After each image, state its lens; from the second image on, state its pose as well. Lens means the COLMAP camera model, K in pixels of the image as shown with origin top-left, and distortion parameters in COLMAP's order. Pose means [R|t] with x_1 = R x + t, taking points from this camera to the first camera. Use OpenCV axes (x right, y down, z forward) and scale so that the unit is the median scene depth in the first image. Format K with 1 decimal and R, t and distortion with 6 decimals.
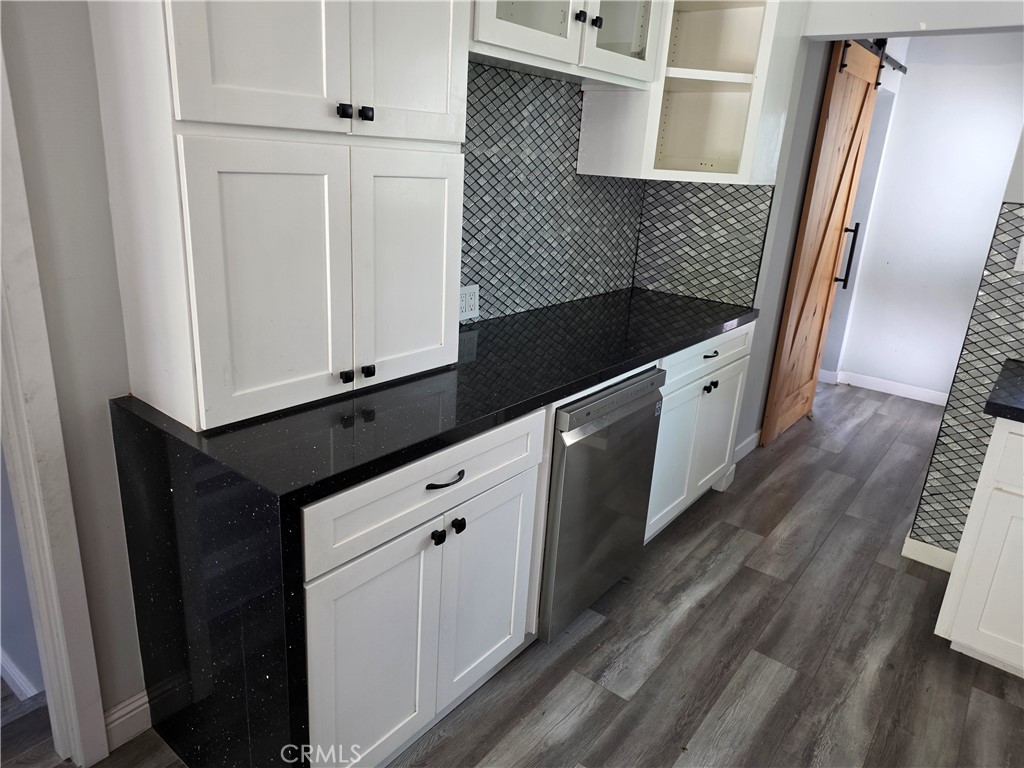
lens RADIAL K [[687.4, 0, 505.0], [0, 687.4, 368.0], [0, 0, 1]] dist [0.034950, -0.016383]
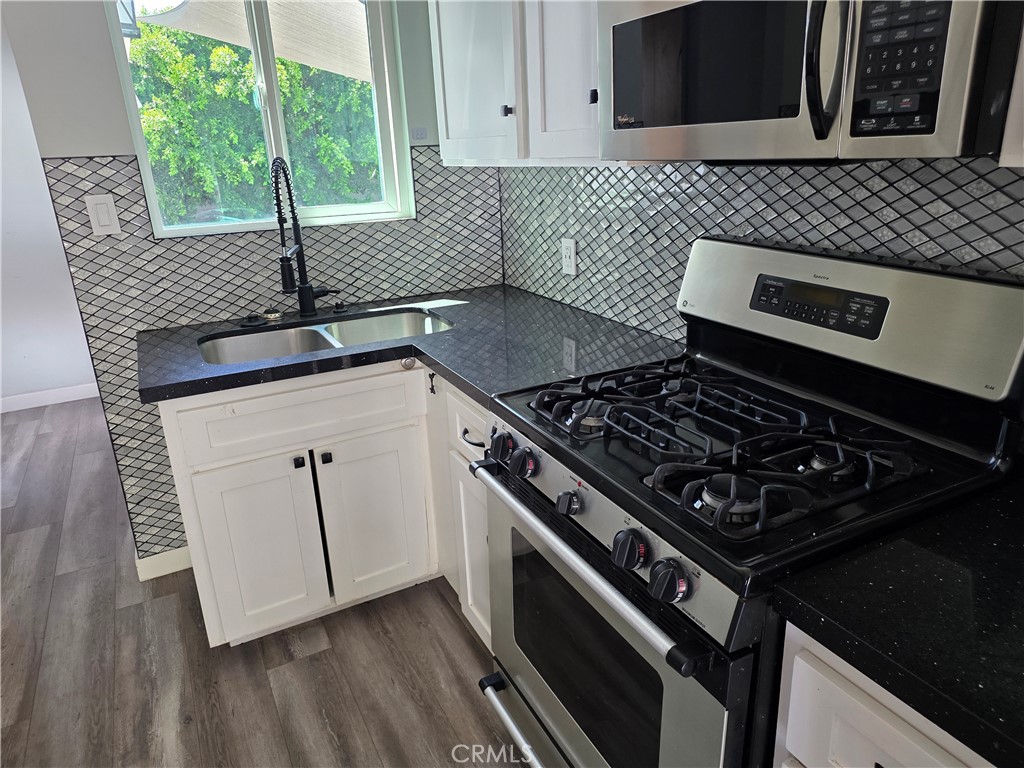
lens RADIAL K [[687.4, 0, 514.3], [0, 687.4, 380.0], [0, 0, 1]] dist [0.034950, -0.016383]
pose [[0.392003, -0.368213, 0.843062, 0.127241], [0.333291, 0.910995, 0.242911, -0.011476], [-0.857468, 0.185763, 0.479834, 0.156468]]
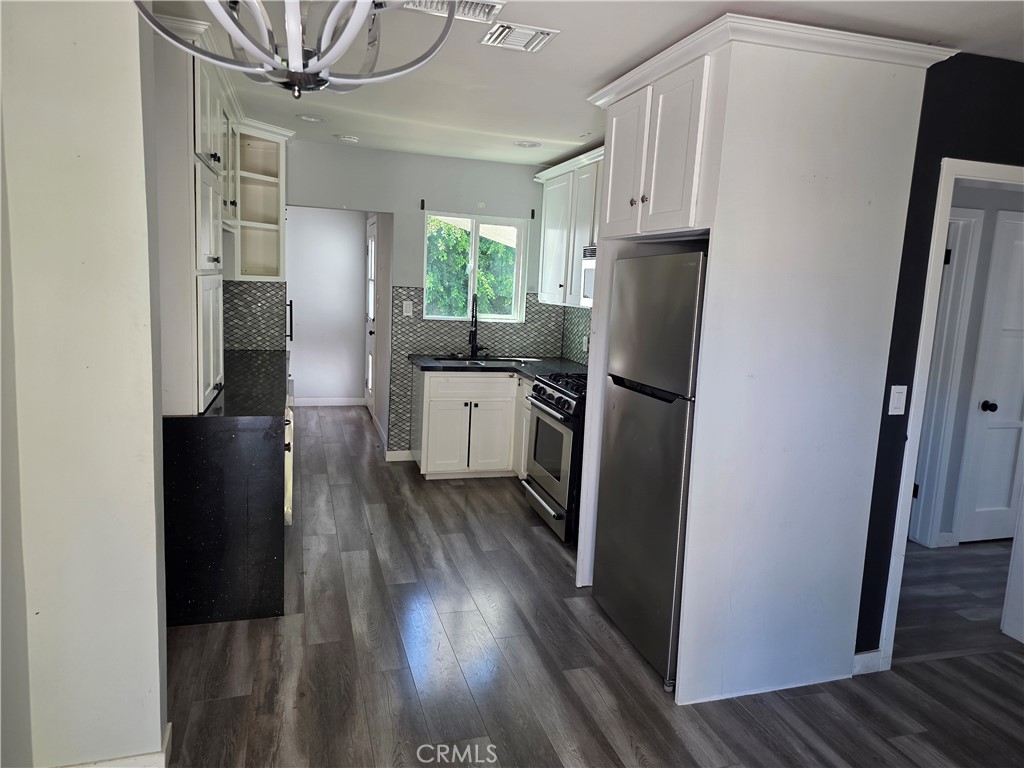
lens RADIAL K [[687.4, 0, 508.7], [0, 687.4, 379.2], [0, 0, 1]] dist [0.034950, -0.016383]
pose [[0.567372, -0.149391, 0.809797, -0.831877], [0.229533, 0.973121, 0.018702, 0.089042], [-0.790825, 0.175264, 0.586412, -0.498480]]
